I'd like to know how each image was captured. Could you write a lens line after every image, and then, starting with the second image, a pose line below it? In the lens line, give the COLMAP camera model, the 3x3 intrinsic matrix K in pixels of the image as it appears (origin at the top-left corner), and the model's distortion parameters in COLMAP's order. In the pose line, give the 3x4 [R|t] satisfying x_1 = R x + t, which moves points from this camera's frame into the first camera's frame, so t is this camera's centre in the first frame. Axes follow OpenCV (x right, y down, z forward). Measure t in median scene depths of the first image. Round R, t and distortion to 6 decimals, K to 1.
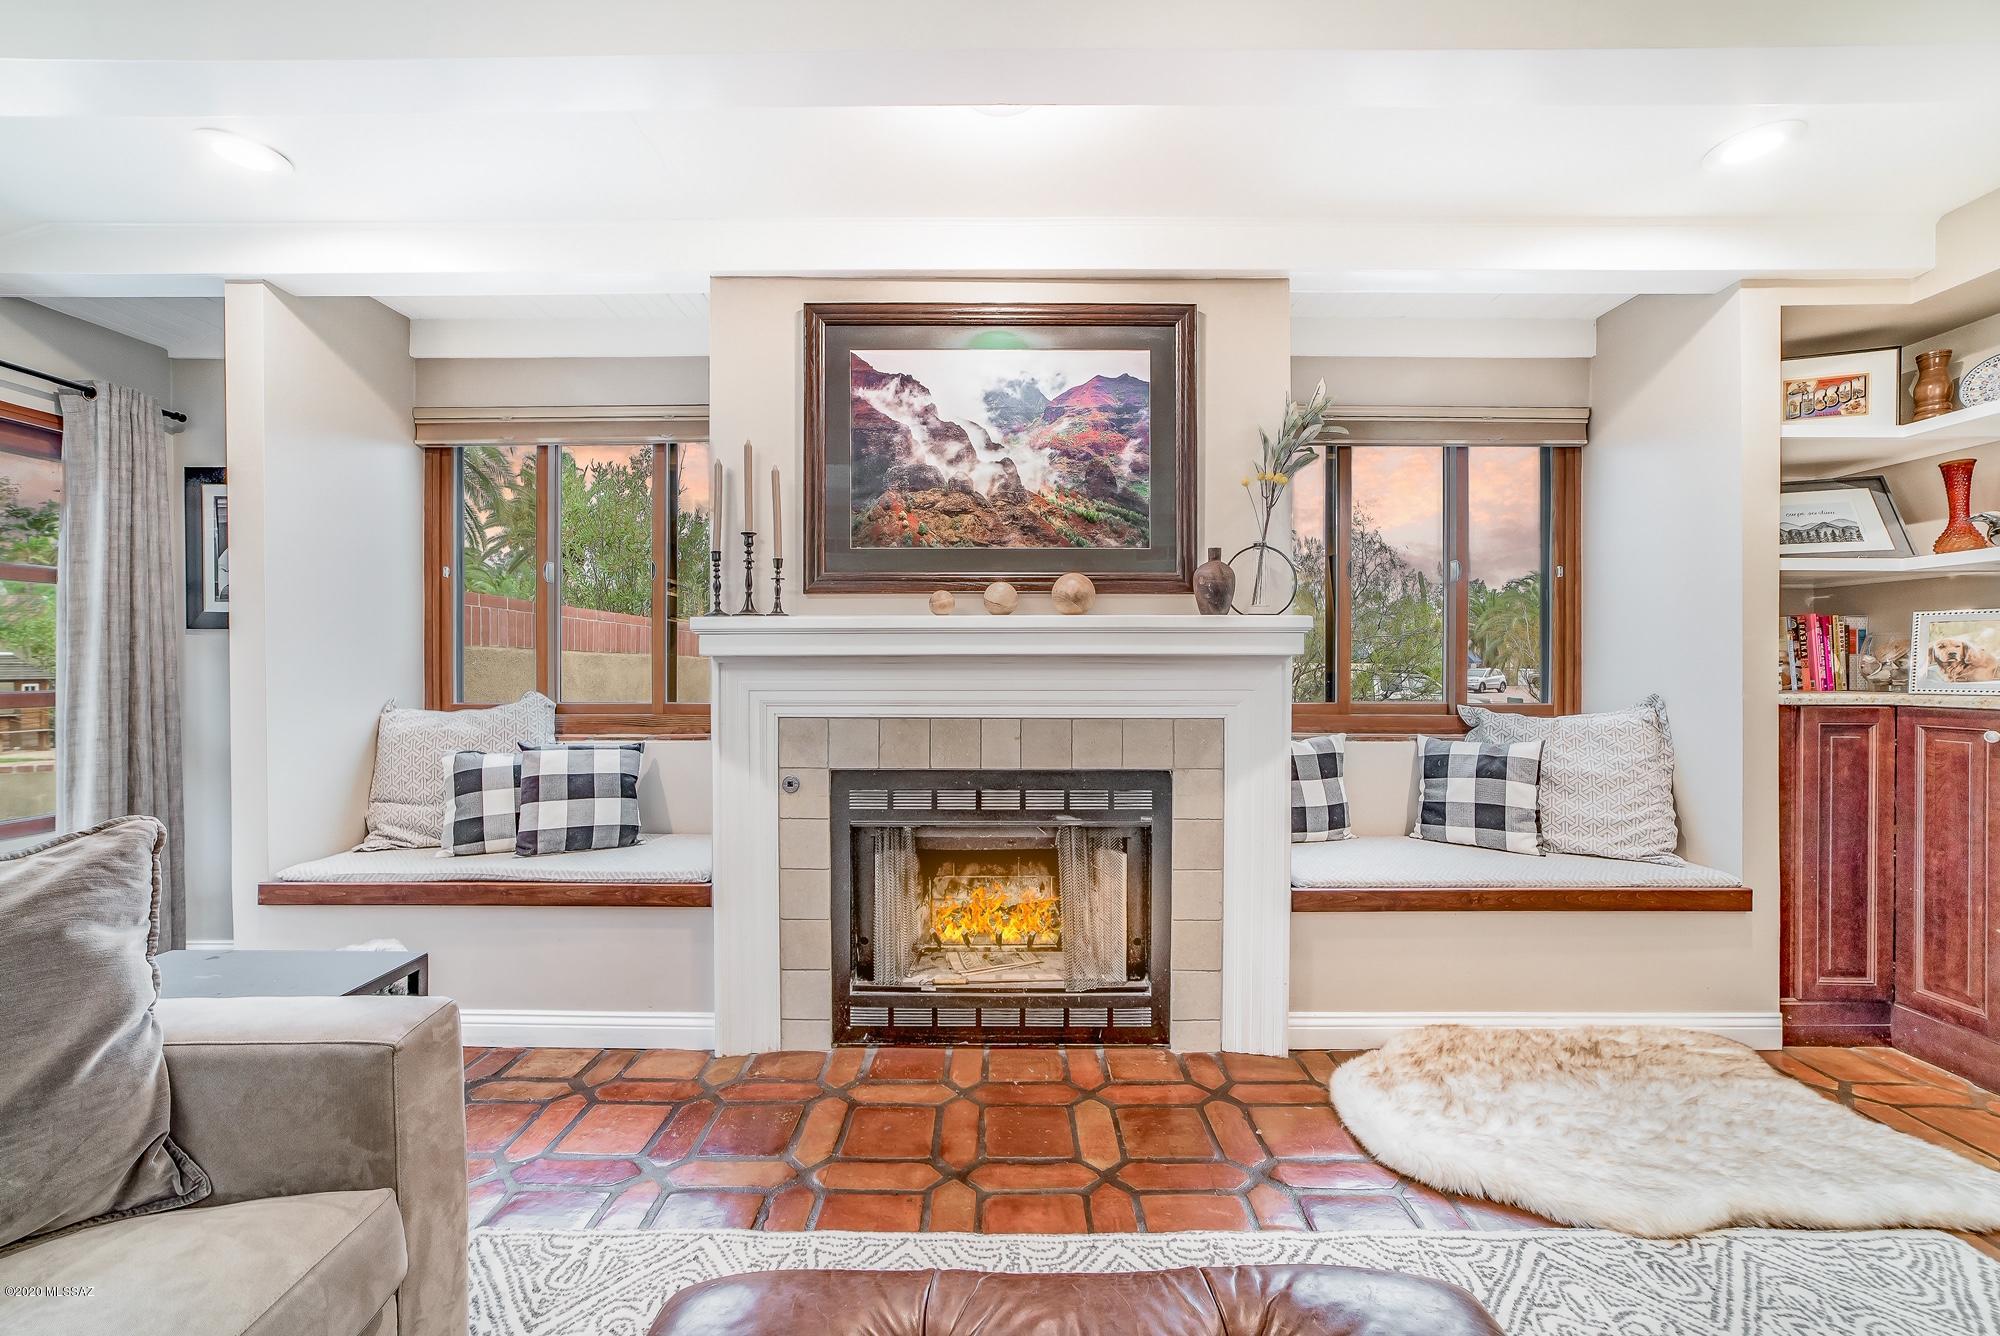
lens RADIAL K [[788.6, 0, 998.5], [0, 788.6, 671.5], [0, 0, 1]] dist [-0.016649, 0.003760]
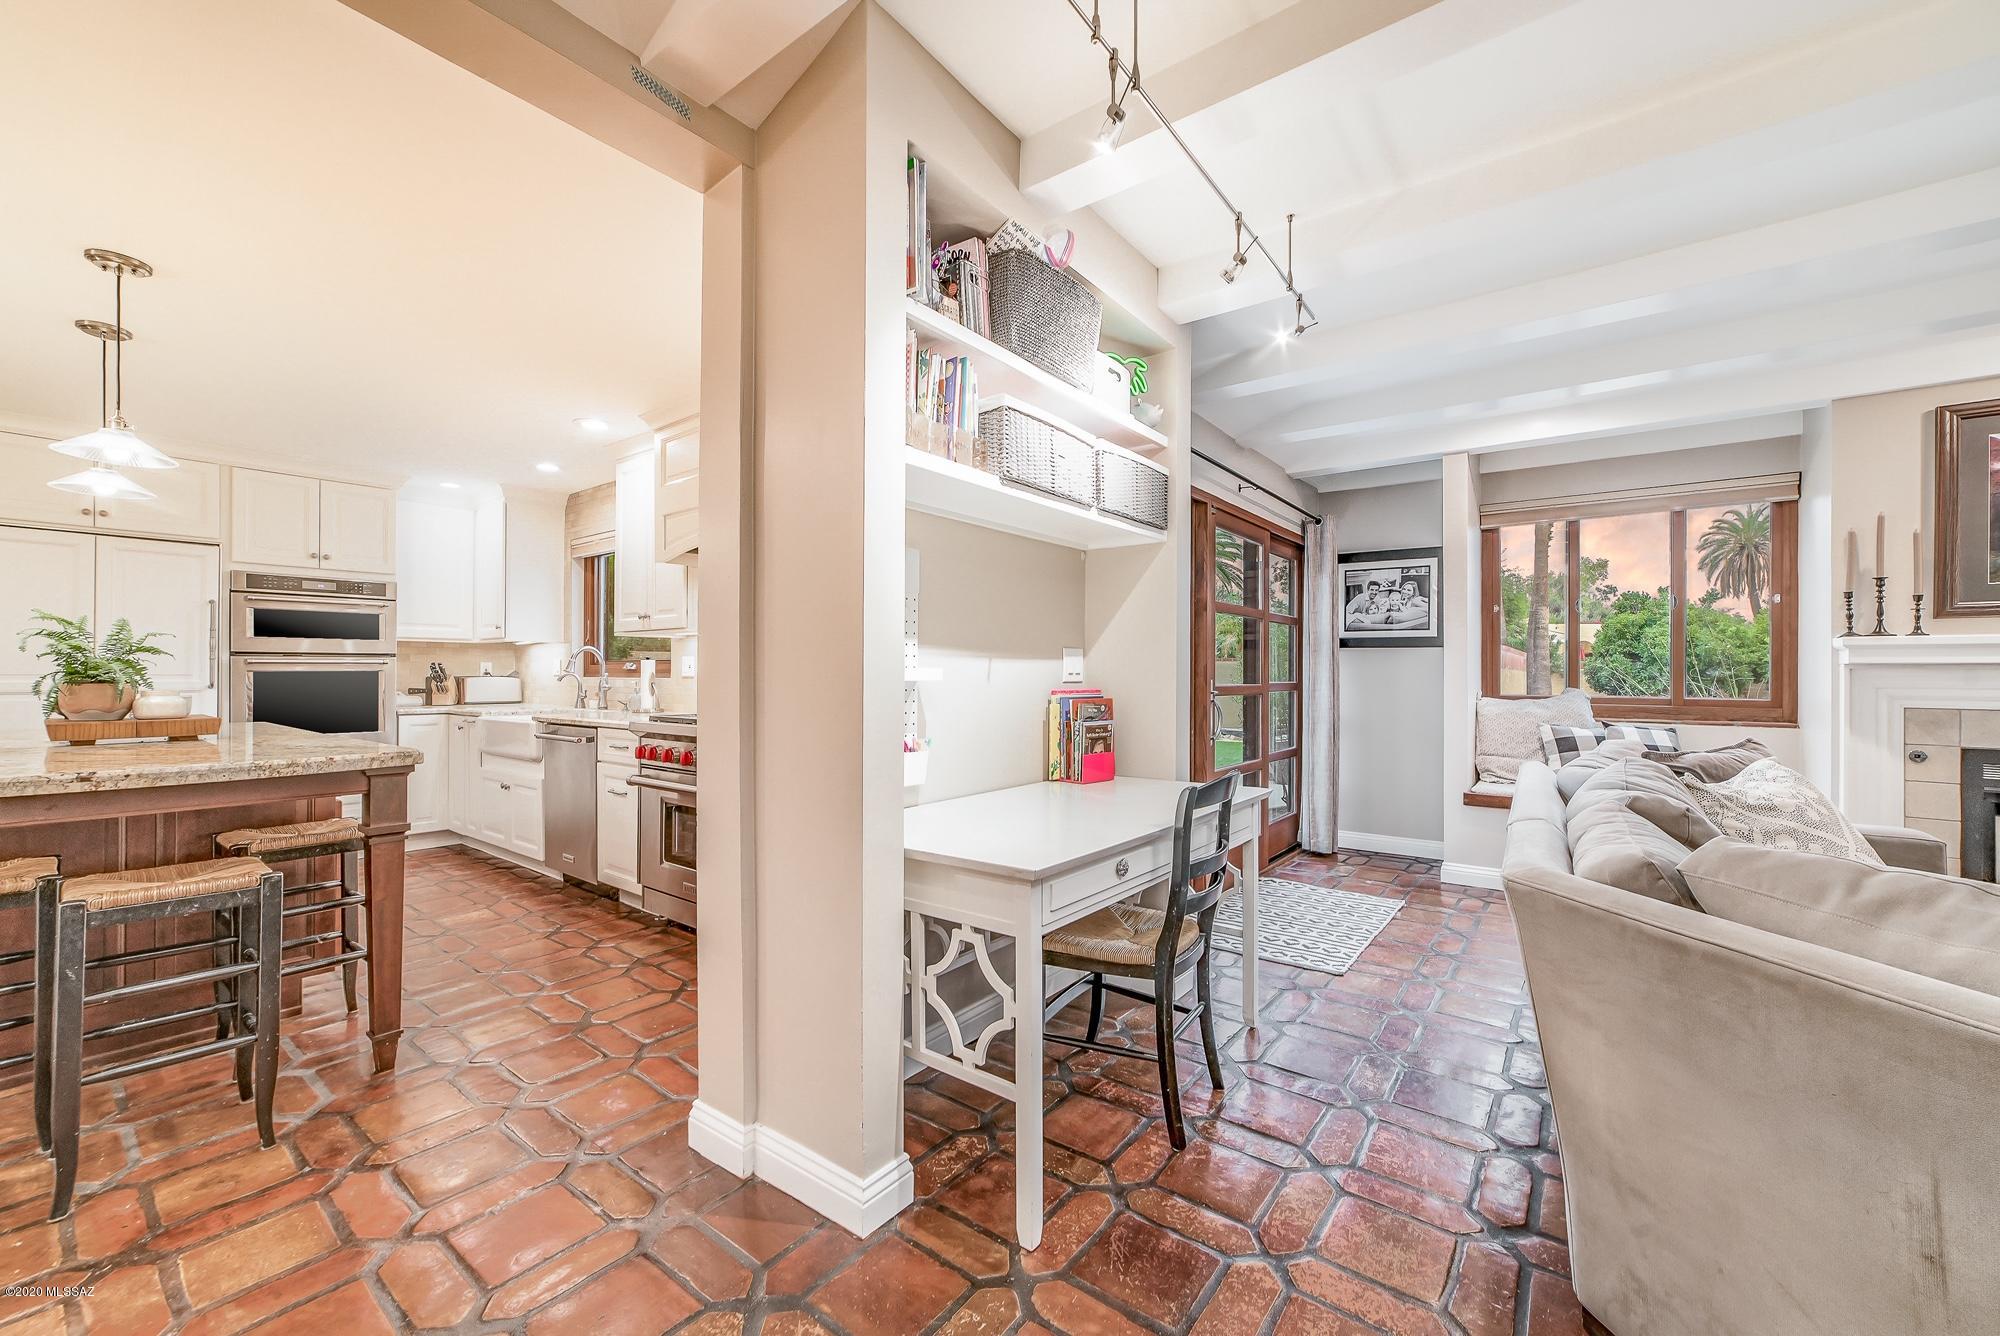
lens RADIAL K [[788.6, 0, 988.8], [0, 788.6, 663.9], [0, 0, 1]] dist [-0.016649, 0.003760]
pose [[0.806931, -0.002240, -0.590642, -0.775790], [-0.009085, 0.999827, -0.016203, 0.017187], [0.590576, 0.018441, 0.806771, -1.061867]]
